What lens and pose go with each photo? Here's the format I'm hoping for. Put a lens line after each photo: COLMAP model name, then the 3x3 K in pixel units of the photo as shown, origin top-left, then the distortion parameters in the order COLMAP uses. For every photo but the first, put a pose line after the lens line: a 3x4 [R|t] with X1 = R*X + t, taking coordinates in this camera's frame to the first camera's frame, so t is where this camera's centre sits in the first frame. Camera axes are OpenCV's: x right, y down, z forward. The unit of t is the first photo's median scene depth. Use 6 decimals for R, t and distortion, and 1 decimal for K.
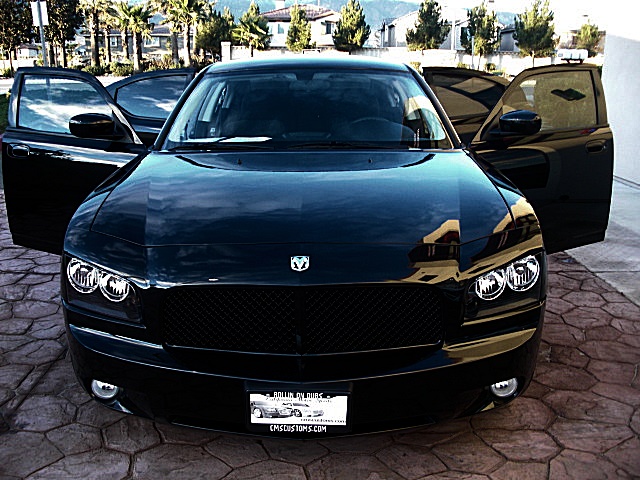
lens RADIAL K [[638.3, 0, 313.1], [0, 638.3, 241.4], [0, 0, 1]] dist [-0.204758, 0.192624]
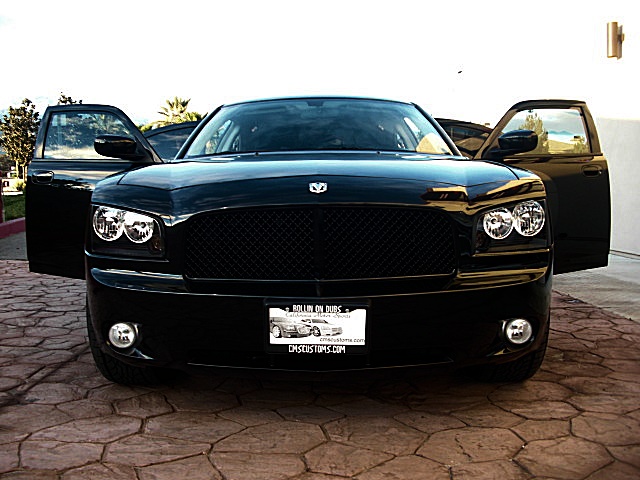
lens RADIAL K [[638.3, 0, 313.1], [0, 638.3, 241.4], [0, 0, 1]] dist [-0.204758, 0.192624]
pose [[0.999984, -0.003738, -0.004278, -0.019870], [0.002819, 0.980281, -0.197591, 0.264123], [0.004932, 0.197576, 0.980275, -0.019080]]
